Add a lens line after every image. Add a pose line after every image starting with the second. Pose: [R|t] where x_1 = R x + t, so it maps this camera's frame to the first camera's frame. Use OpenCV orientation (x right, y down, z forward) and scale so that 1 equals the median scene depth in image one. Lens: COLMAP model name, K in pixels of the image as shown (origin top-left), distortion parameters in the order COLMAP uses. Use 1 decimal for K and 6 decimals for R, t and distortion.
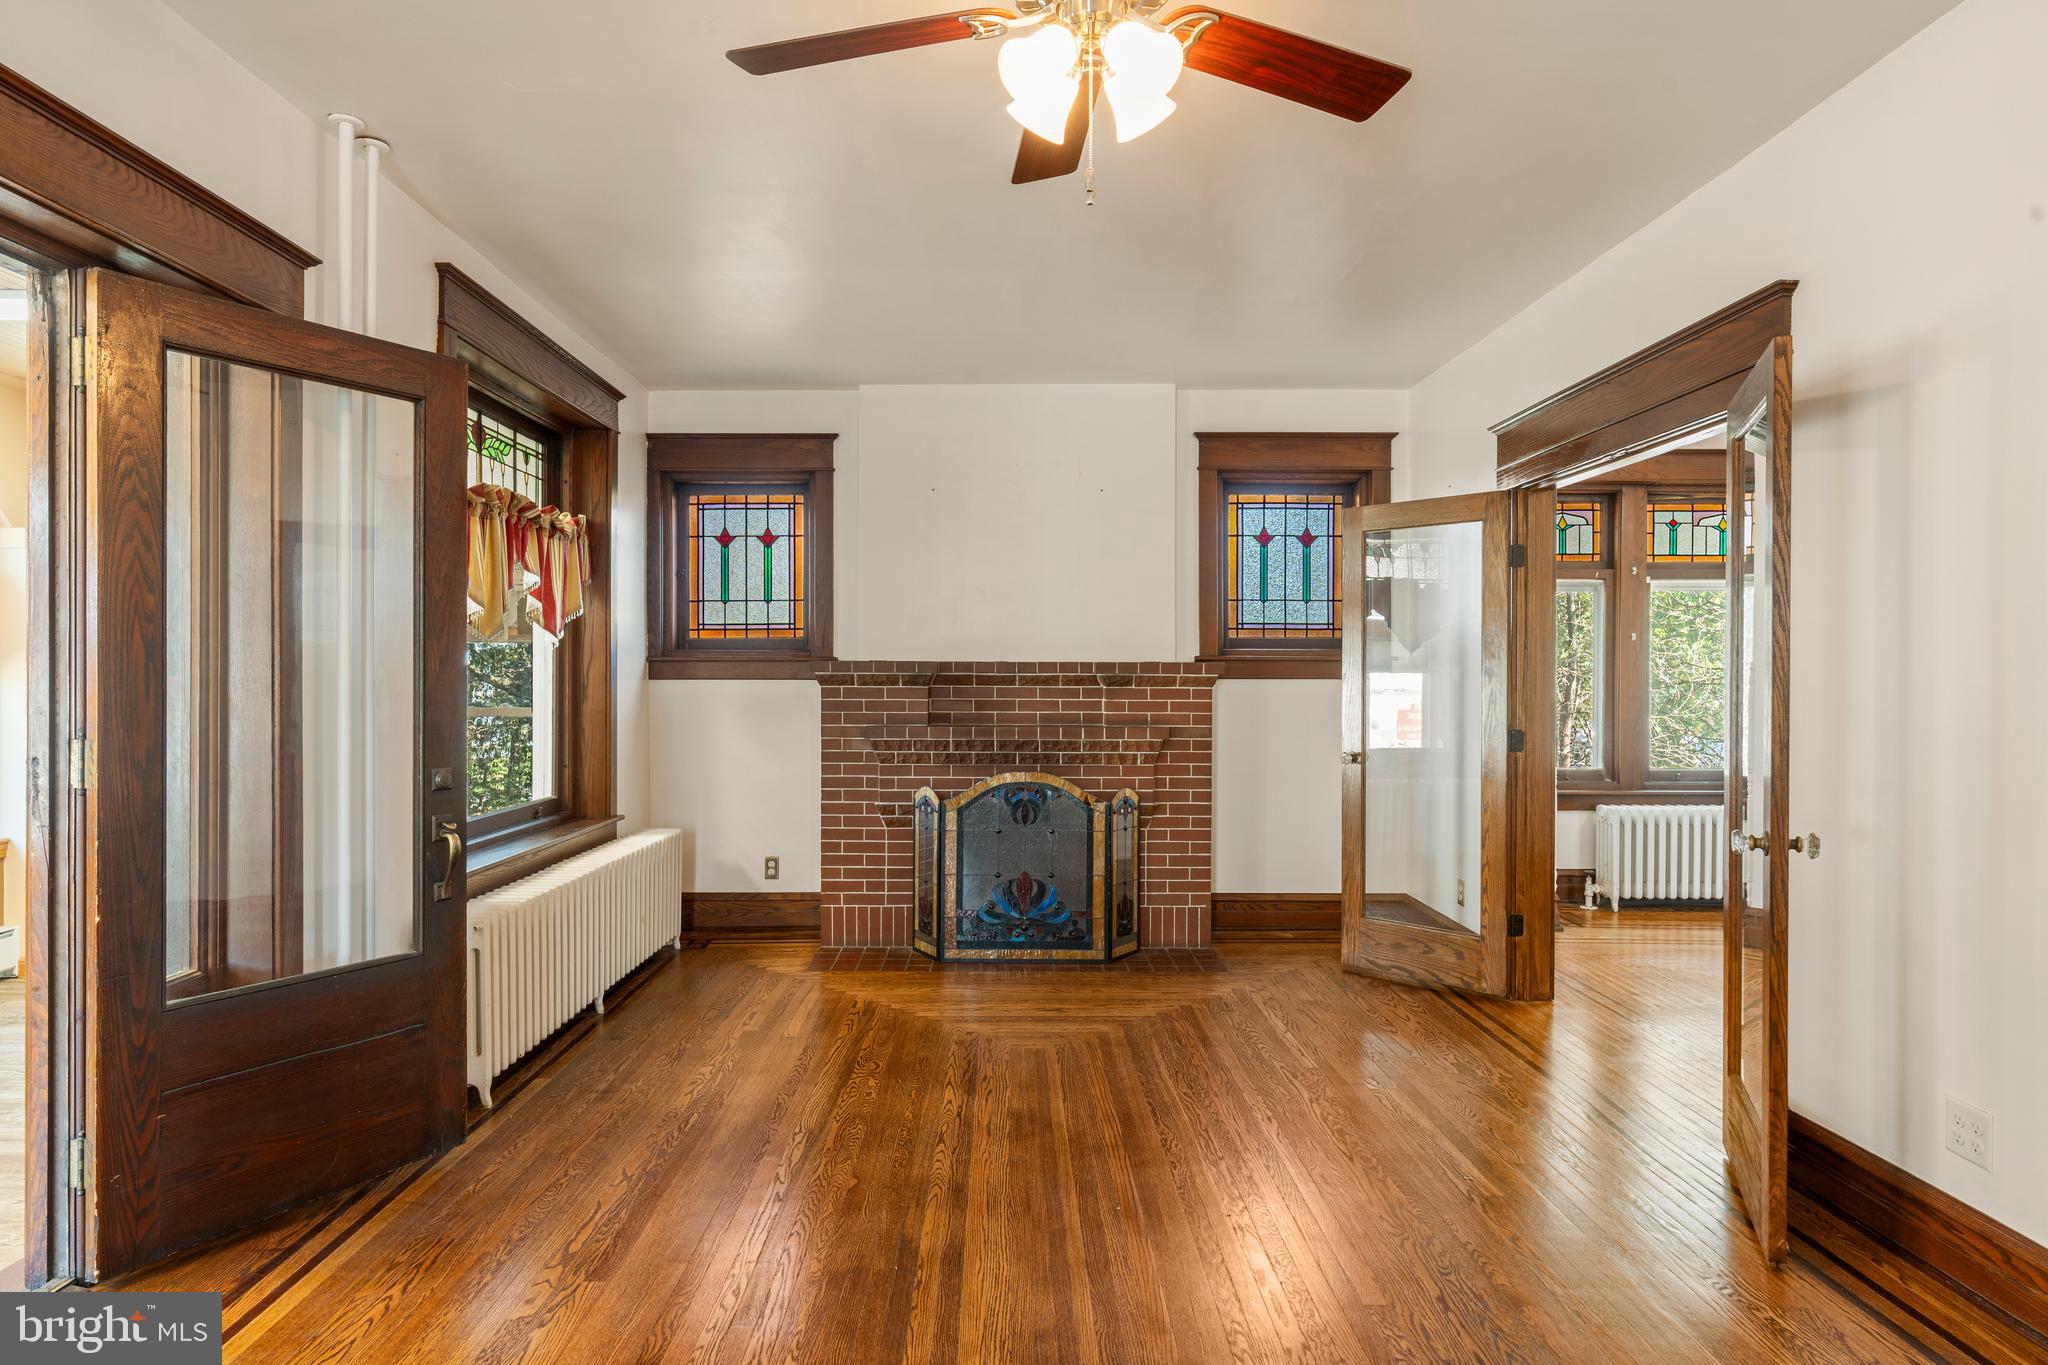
lens RADIAL K [[1207.8, 0, 1018.6], [0, 1207.8, 680.5], [0, 0, 1]] dist [-0.006467, 0.003701]
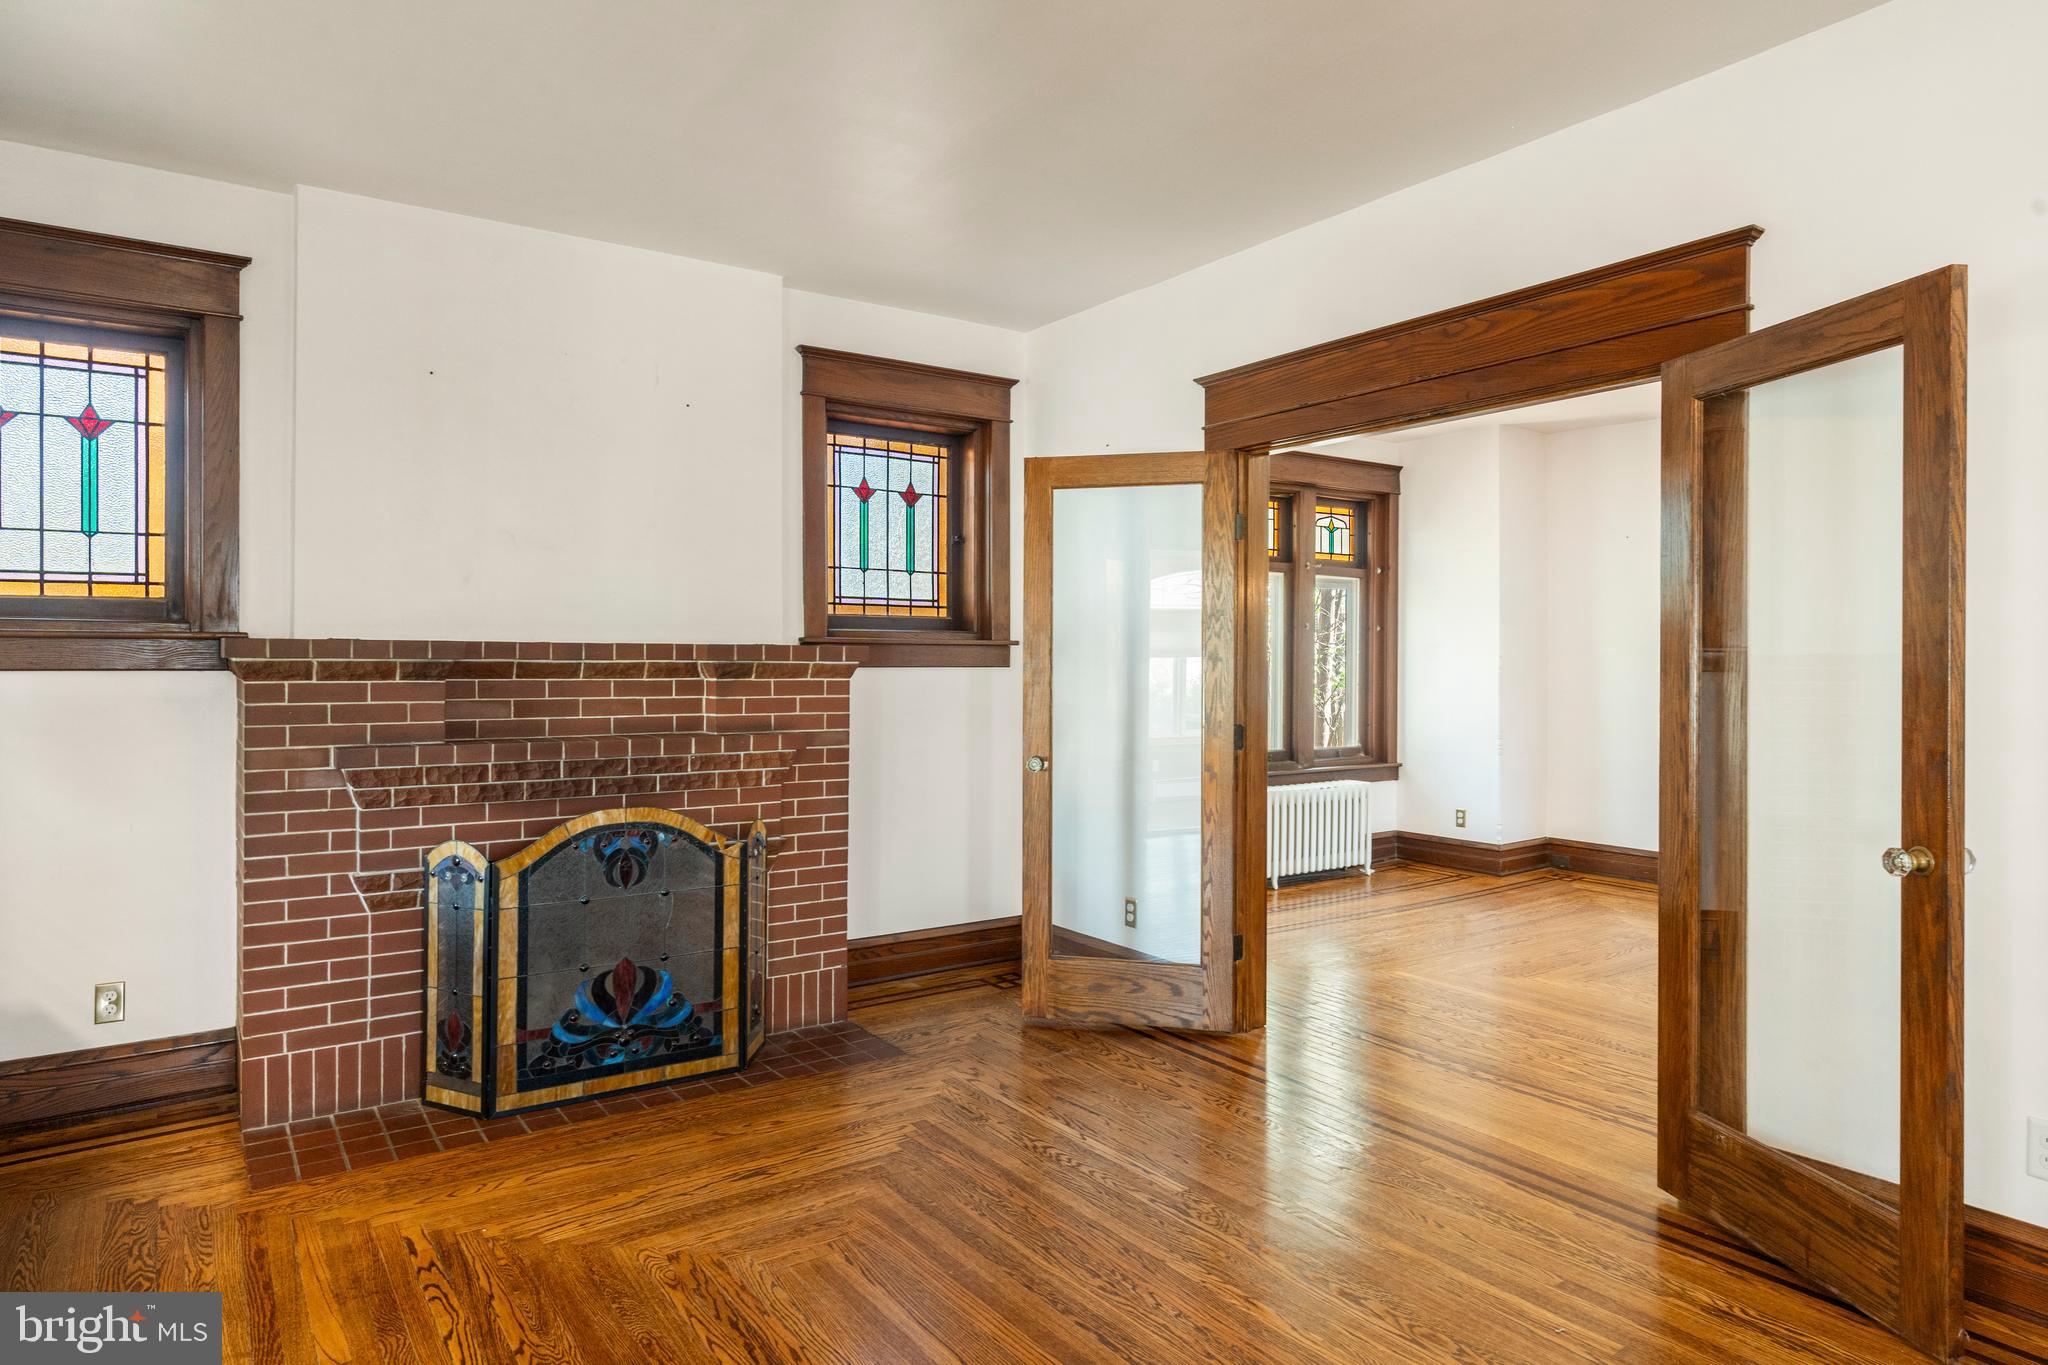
lens RADIAL K [[1207.8, 0, 1026.3], [0, 1207.8, 662.3], [0, 0, 1]] dist [-0.006467, 0.003701]
pose [[0.825490, -0.000444, 0.564417, -0.179715], [0.002655, 0.999992, -0.003096, -0.001855], [-0.564411, 0.004054, 0.825484, 0.309160]]
